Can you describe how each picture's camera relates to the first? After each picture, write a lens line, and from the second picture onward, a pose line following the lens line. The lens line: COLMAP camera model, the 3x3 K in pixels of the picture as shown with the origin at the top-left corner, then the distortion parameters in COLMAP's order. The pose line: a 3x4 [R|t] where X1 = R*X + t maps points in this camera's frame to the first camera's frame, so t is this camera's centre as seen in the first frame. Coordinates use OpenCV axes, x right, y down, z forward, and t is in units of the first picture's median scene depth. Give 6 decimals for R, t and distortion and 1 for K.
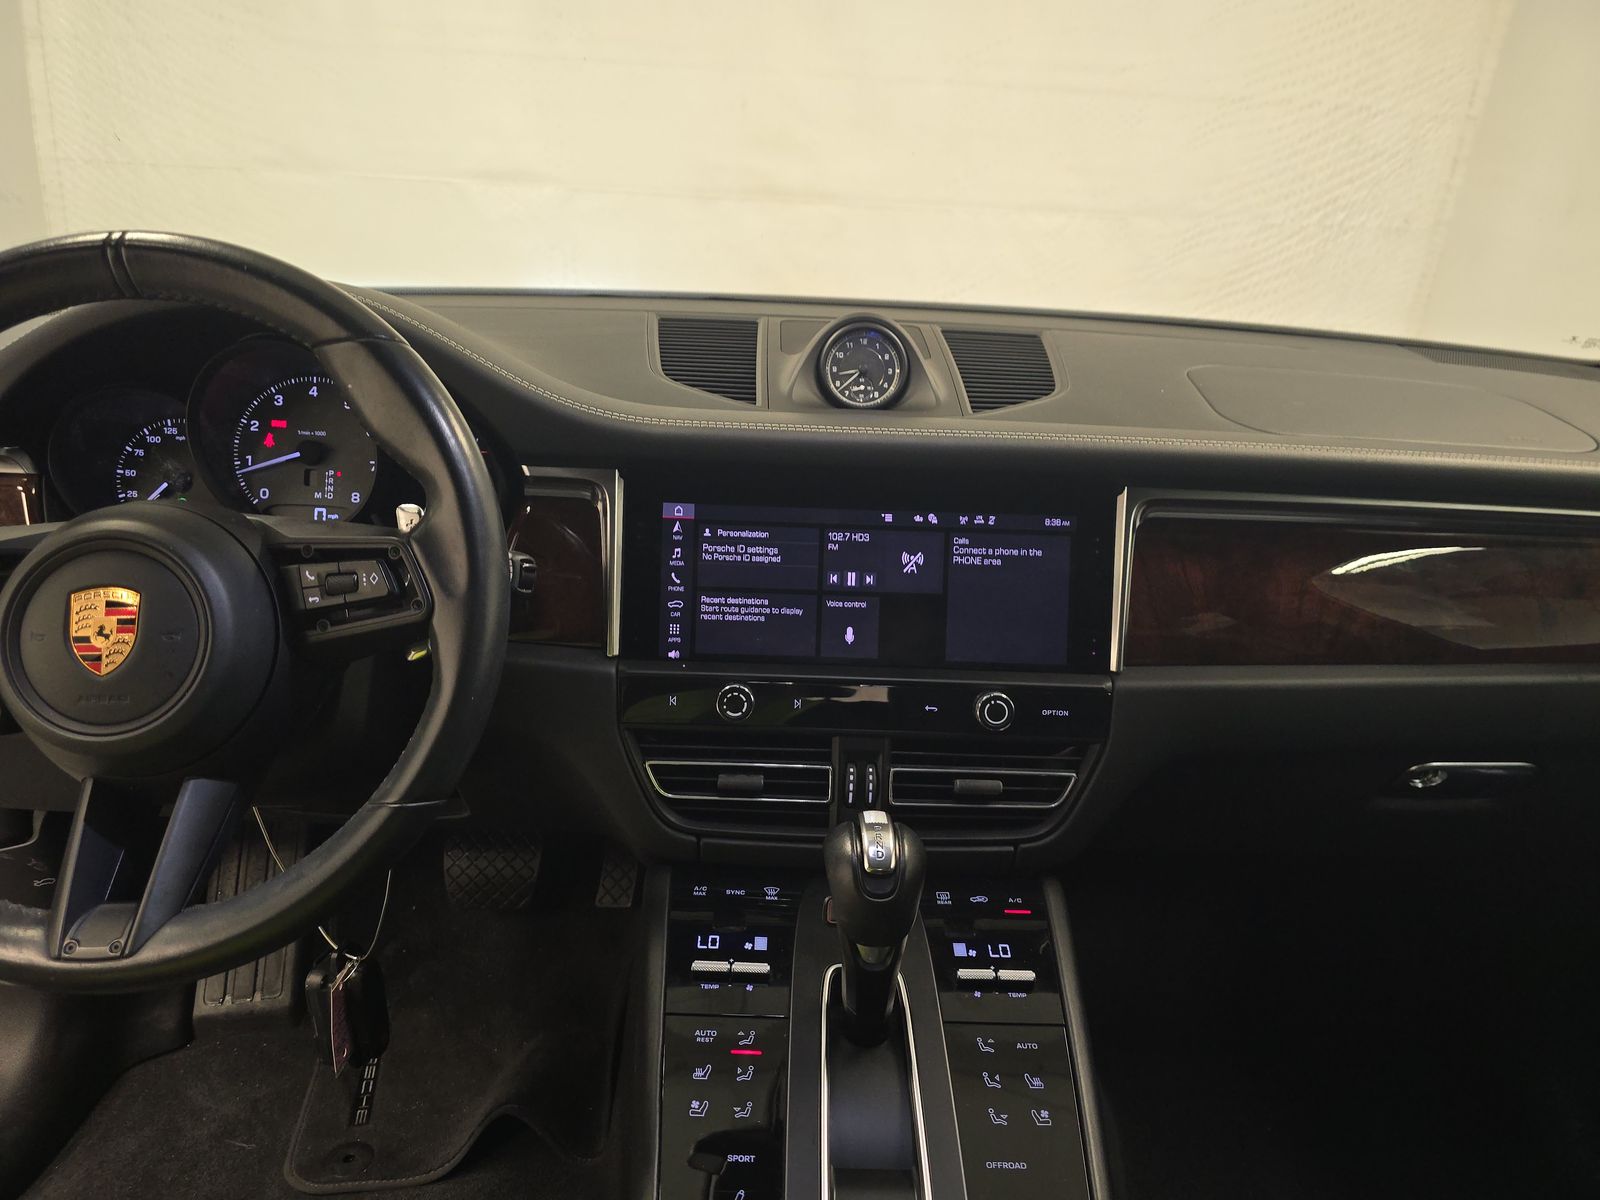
lens RADIAL K [[1070.4, 0, 837.3], [0, 1070.4, 611.5], [0, 0, 1]] dist [0.038818, -0.046495]
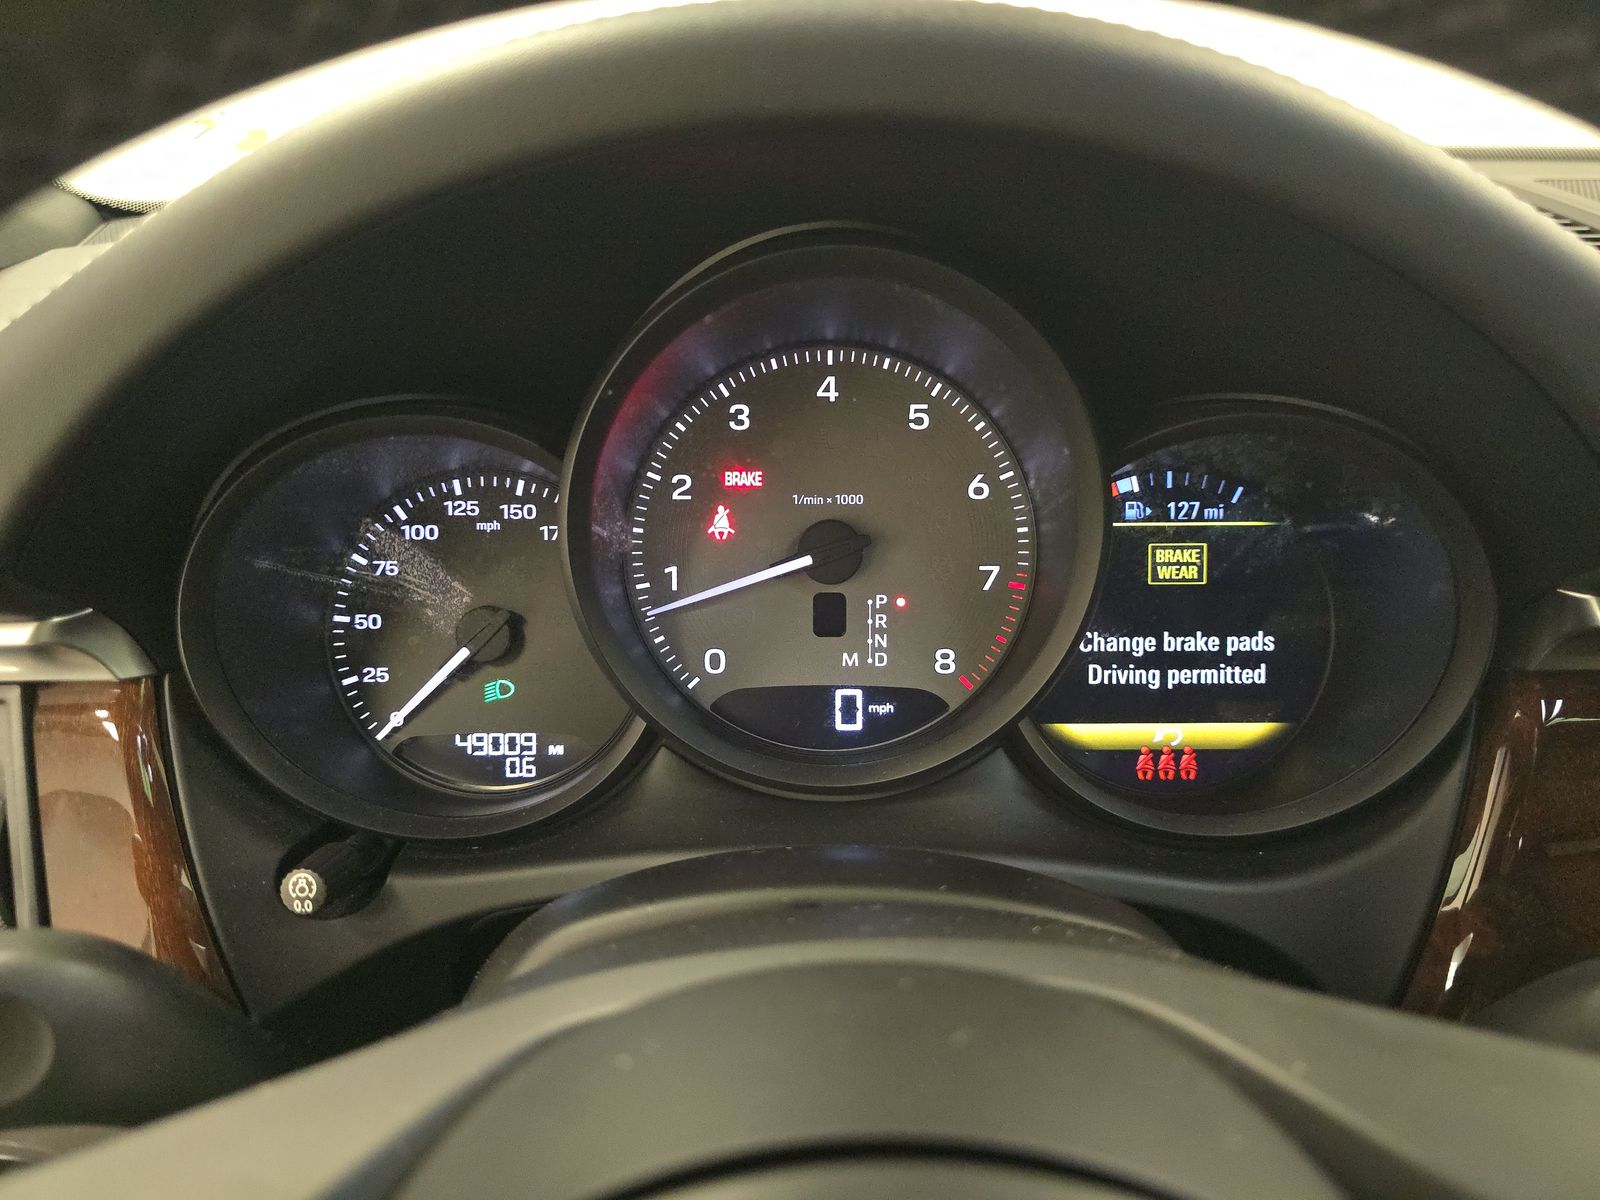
lens RADIAL K [[1070.4, 0, 805.1], [0, 1070.4, 612.5], [0, 0, 1]] dist [0.038818, -0.046495]
pose [[0.998652, -0.039718, -0.033412, -0.486313], [0.041530, 0.997600, 0.055401, -0.147378], [0.031132, -0.056714, 0.997905, 0.619950]]
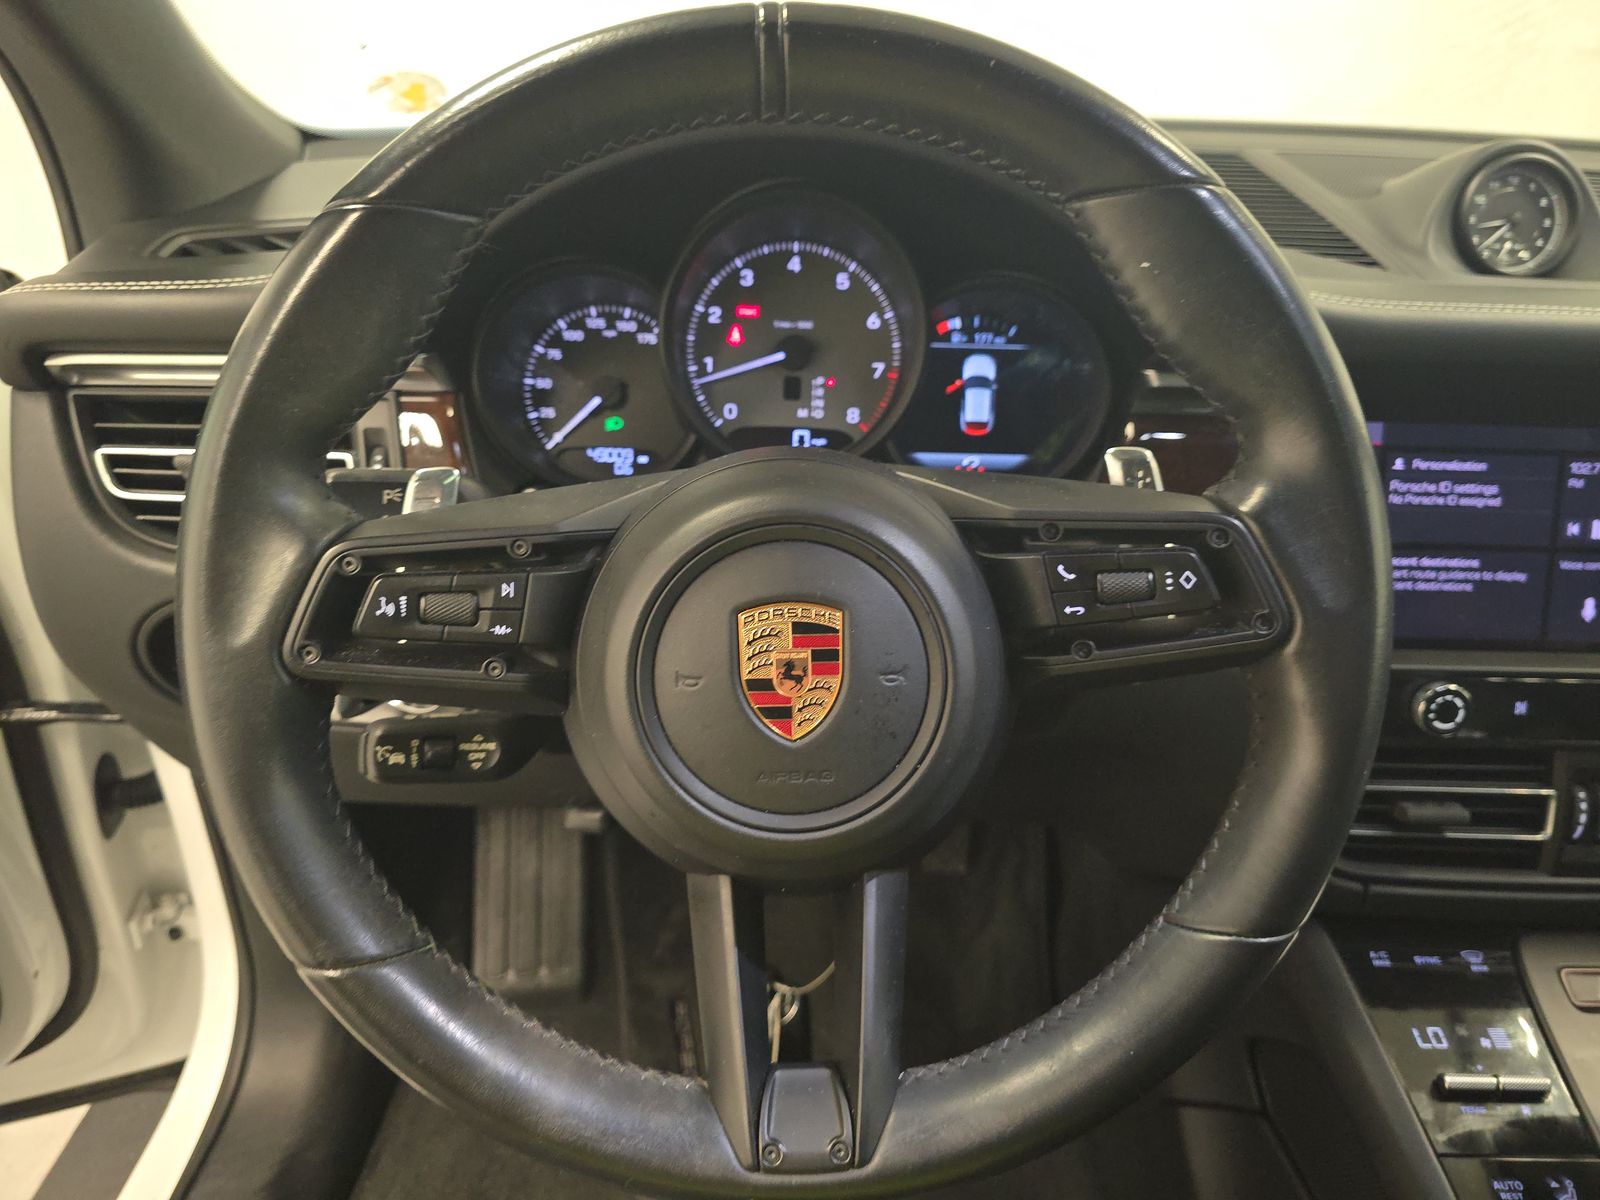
lens RADIAL K [[1070.4, 0, 821.7], [0, 1070.4, 611.9], [0, 0, 1]] dist [0.038818, -0.046495]
pose [[0.999830, -0.005386, -0.017615, -0.458743], [0.007599, 0.991732, 0.128102, -0.067764], [0.016779, -0.128214, 0.991605, 0.270237]]
